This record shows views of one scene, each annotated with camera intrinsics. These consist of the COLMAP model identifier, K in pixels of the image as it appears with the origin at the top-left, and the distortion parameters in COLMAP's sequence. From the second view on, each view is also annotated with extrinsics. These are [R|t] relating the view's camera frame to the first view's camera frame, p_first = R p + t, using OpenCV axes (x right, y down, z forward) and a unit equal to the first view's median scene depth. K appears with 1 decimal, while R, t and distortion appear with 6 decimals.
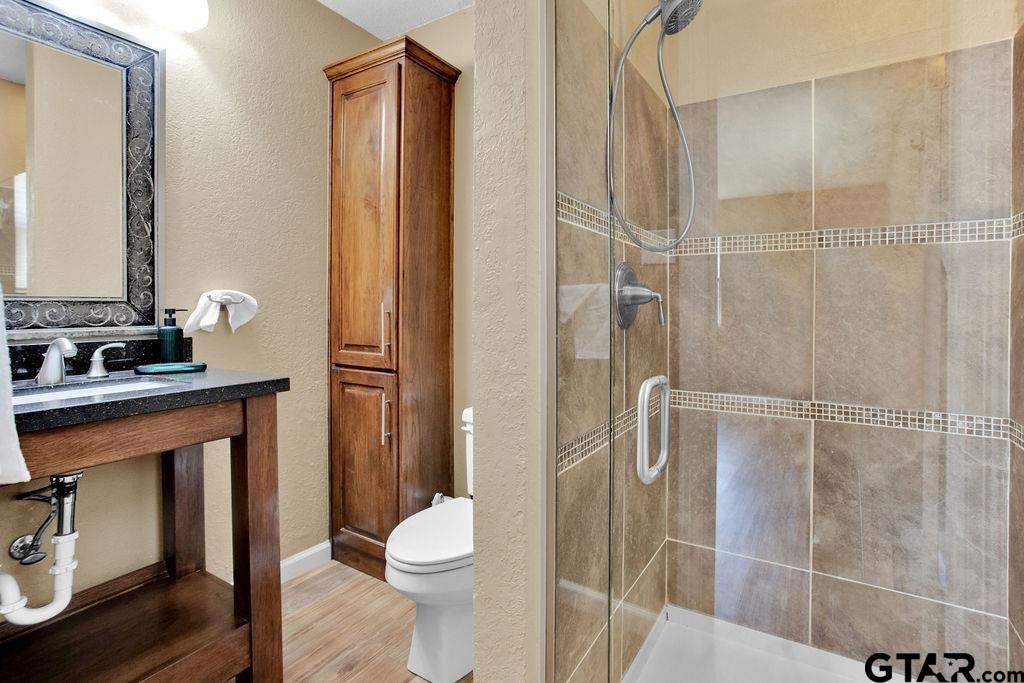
lens RADIAL K [[490.5, 0, 512.0], [0, 490.5, 317.0], [0, 0, 1]] dist [-0.068578, 0.023430]
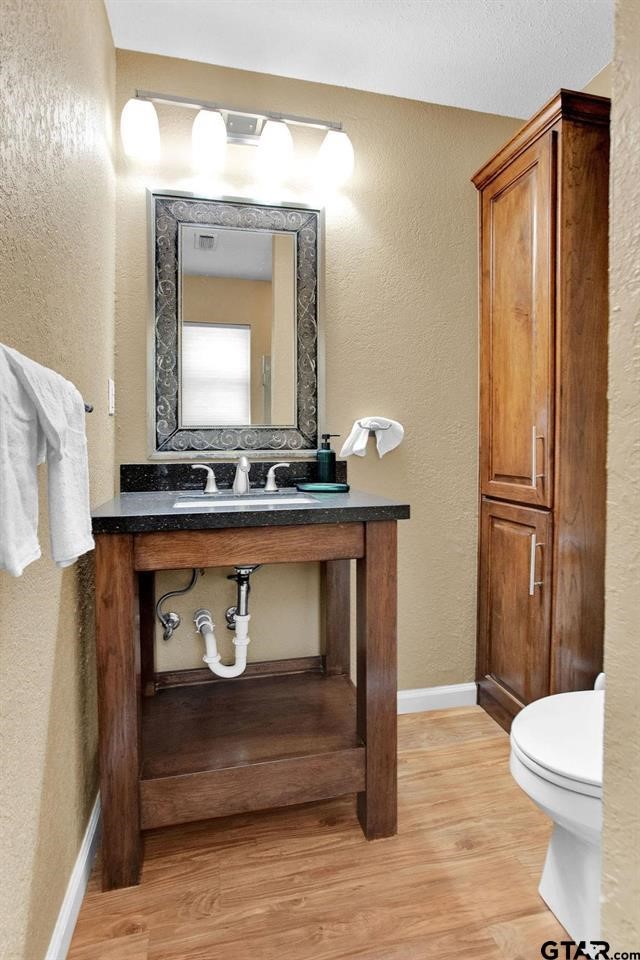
lens RADIAL K [[463.5, 0, 318.9], [0, 463.5, 453.7], [0, 0, 1]] dist [-0.064534, 0.040292]
pose [[0.706210, 0.012544, -0.707891, 0.031026], [-0.010400, 0.999919, 0.007343, 0.015917], [0.707926, 0.002177, 0.706283, 0.177234]]
